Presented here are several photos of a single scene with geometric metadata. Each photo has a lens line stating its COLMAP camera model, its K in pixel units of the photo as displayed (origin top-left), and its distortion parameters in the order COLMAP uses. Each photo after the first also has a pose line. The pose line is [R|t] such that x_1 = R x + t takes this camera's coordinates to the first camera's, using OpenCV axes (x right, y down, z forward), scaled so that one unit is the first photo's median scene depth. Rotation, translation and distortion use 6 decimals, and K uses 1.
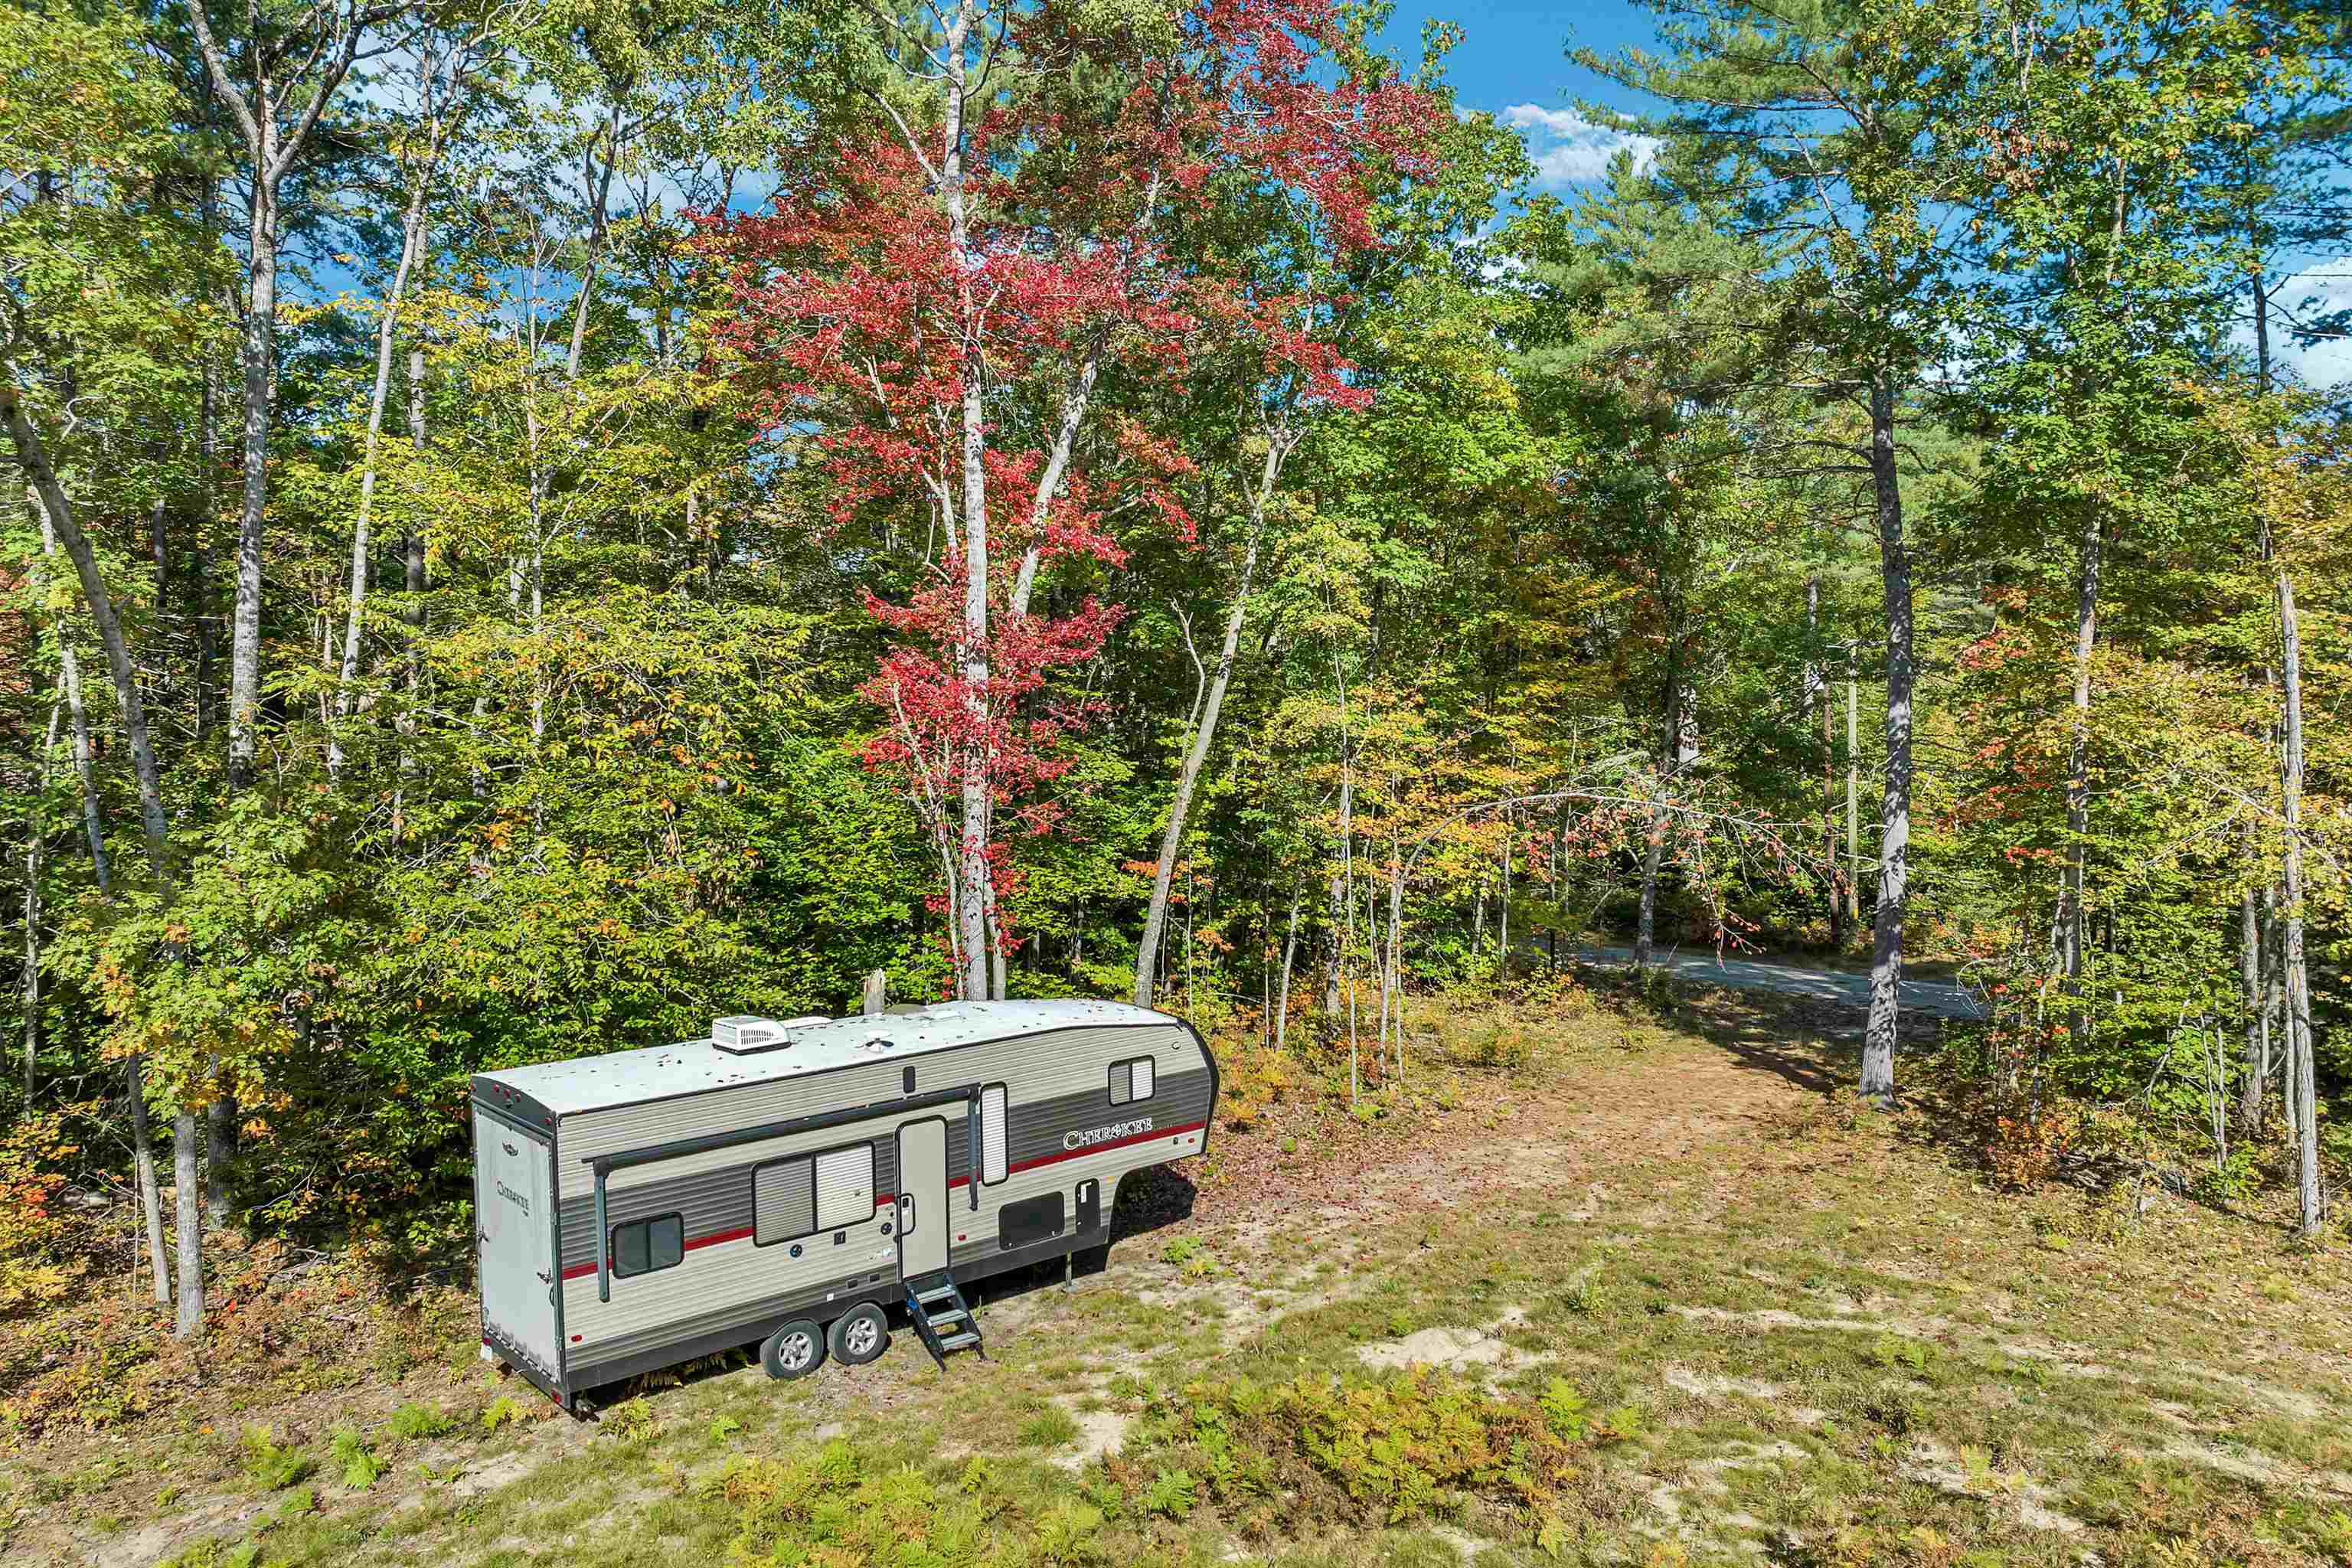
lens RADIAL K [[1726.6, 0, 1179.2], [0, 1726.6, 743.0], [0, 0, 1]] dist [-0.008934, -0.052710]
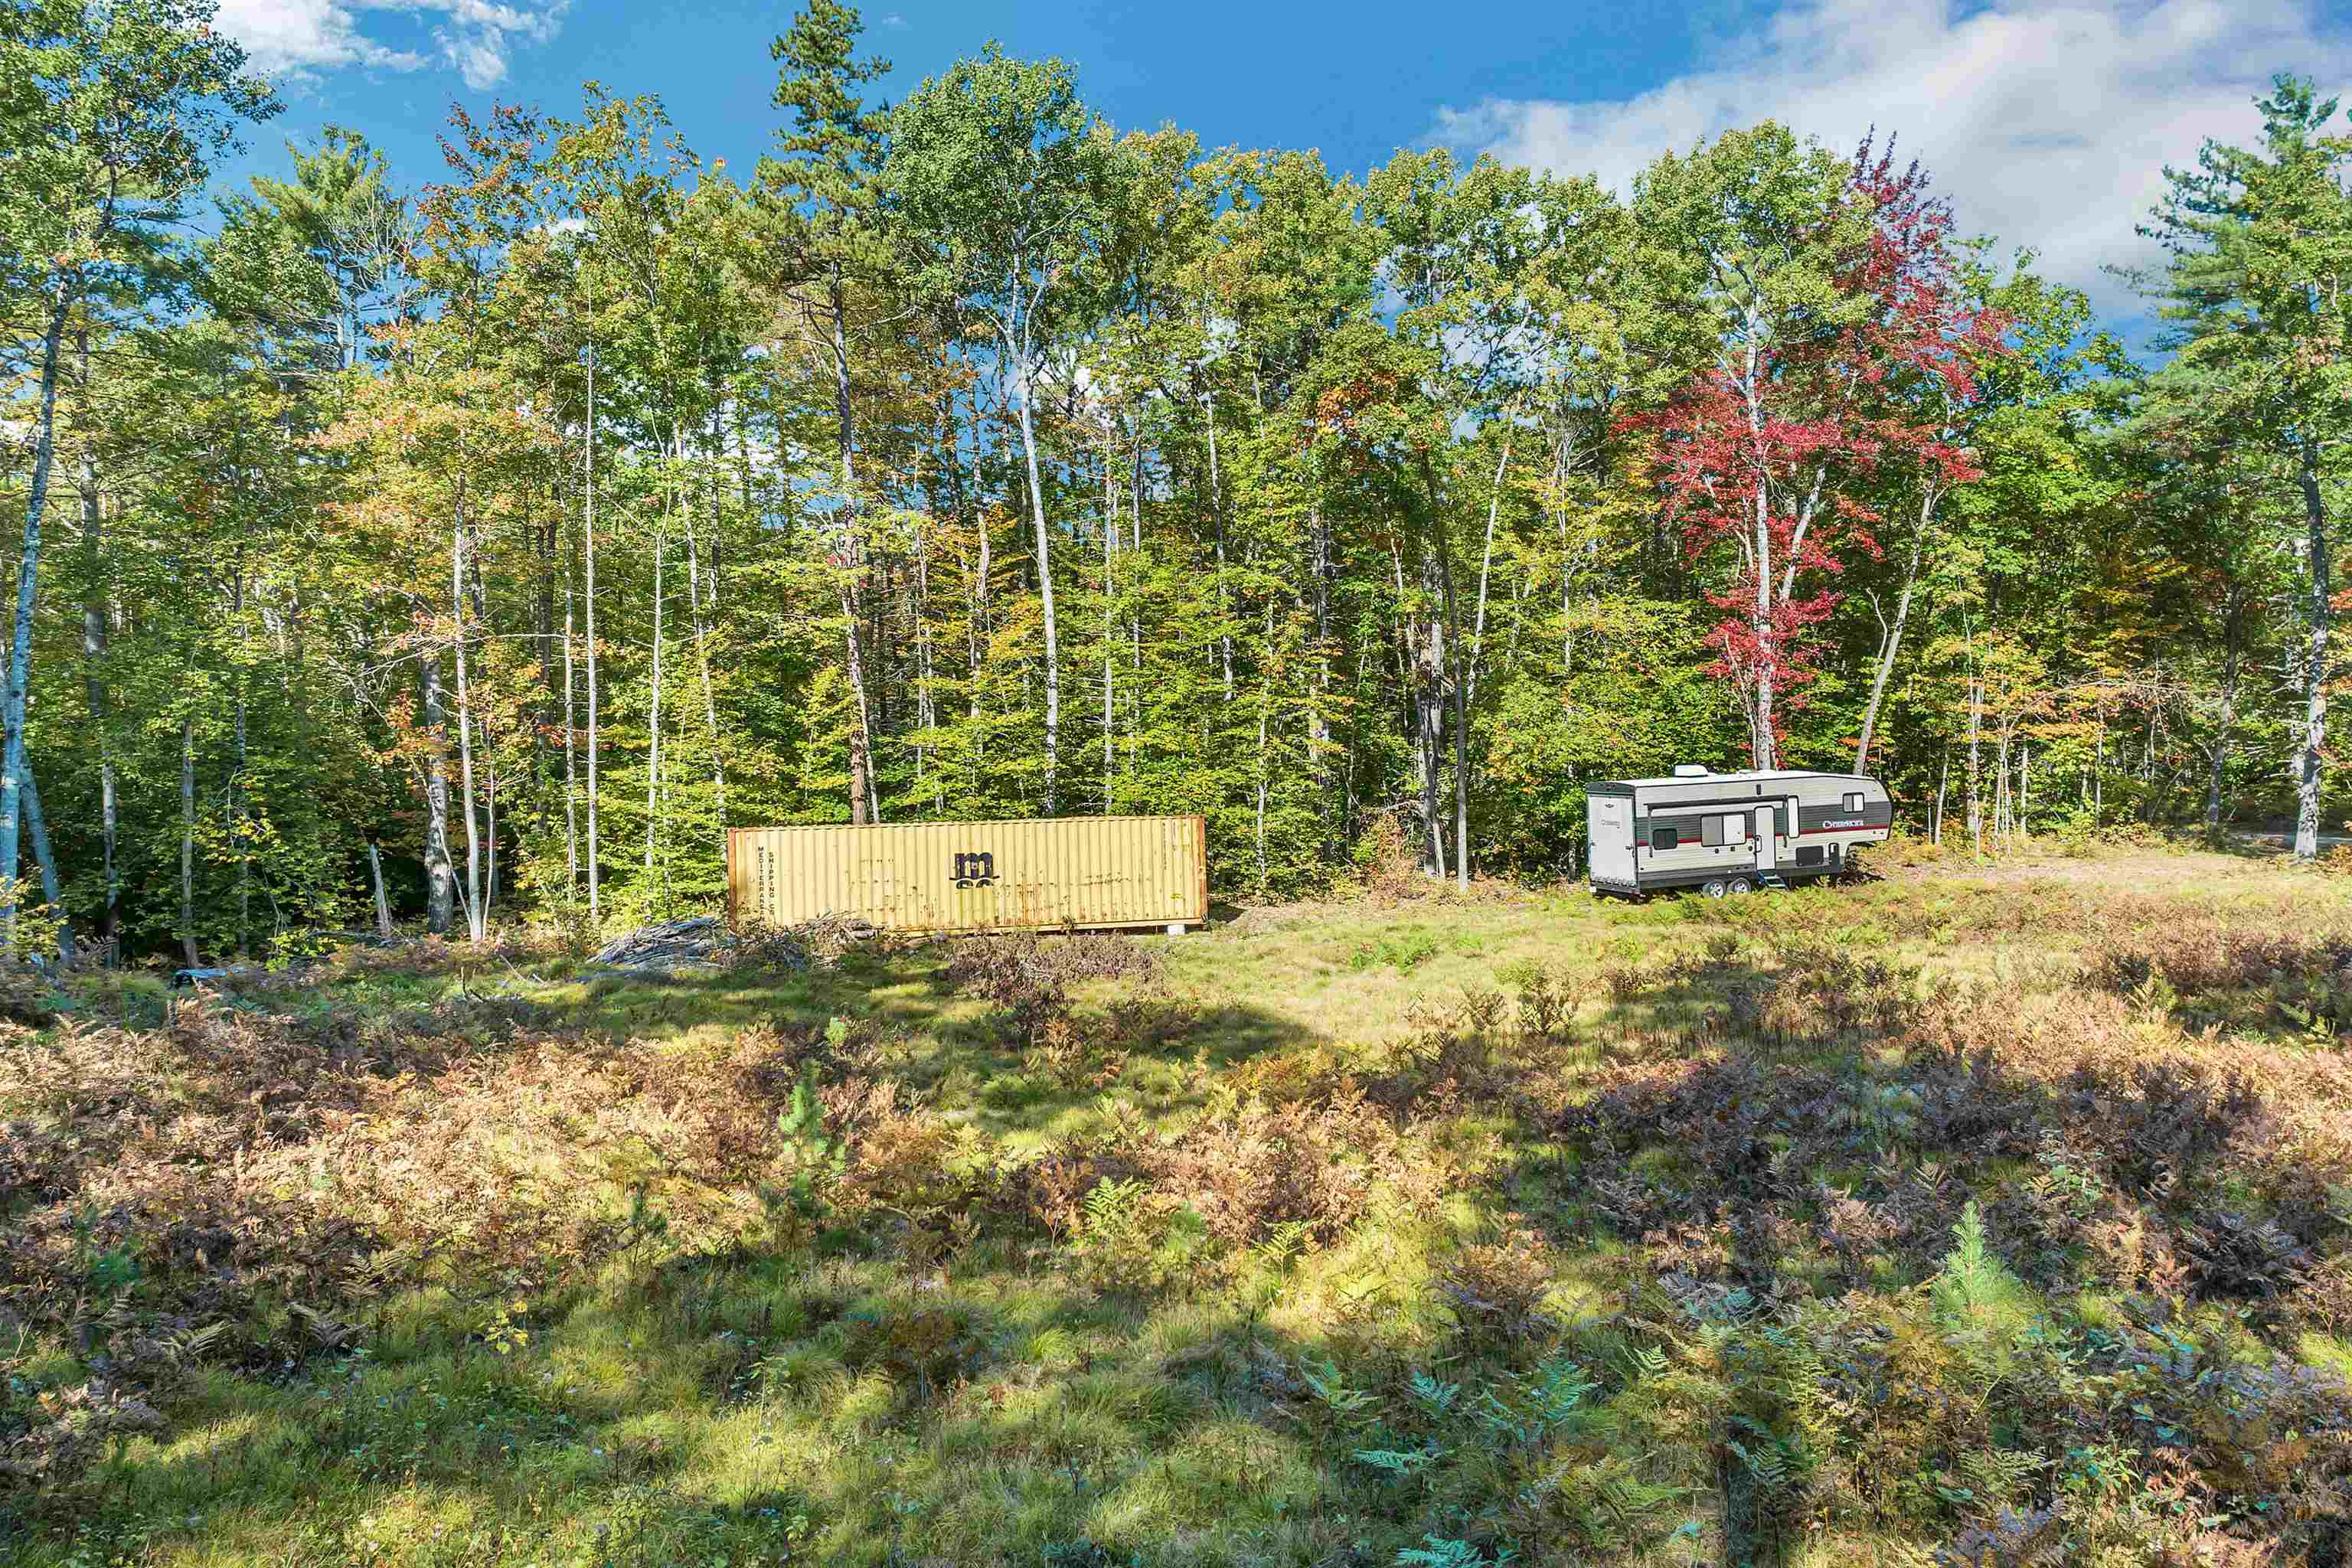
lens RADIAL K [[1726.6, 0, 1179.2], [0, 1726.6, 743.0], [0, 0, 1]] dist [-0.008934, -0.052710]
pose [[0.928809, -0.012764, -0.370340, -0.008063], [0.013512, 0.999909, -0.000574, 0.074419], [0.370313, -0.004471, 0.928896, -0.992356]]
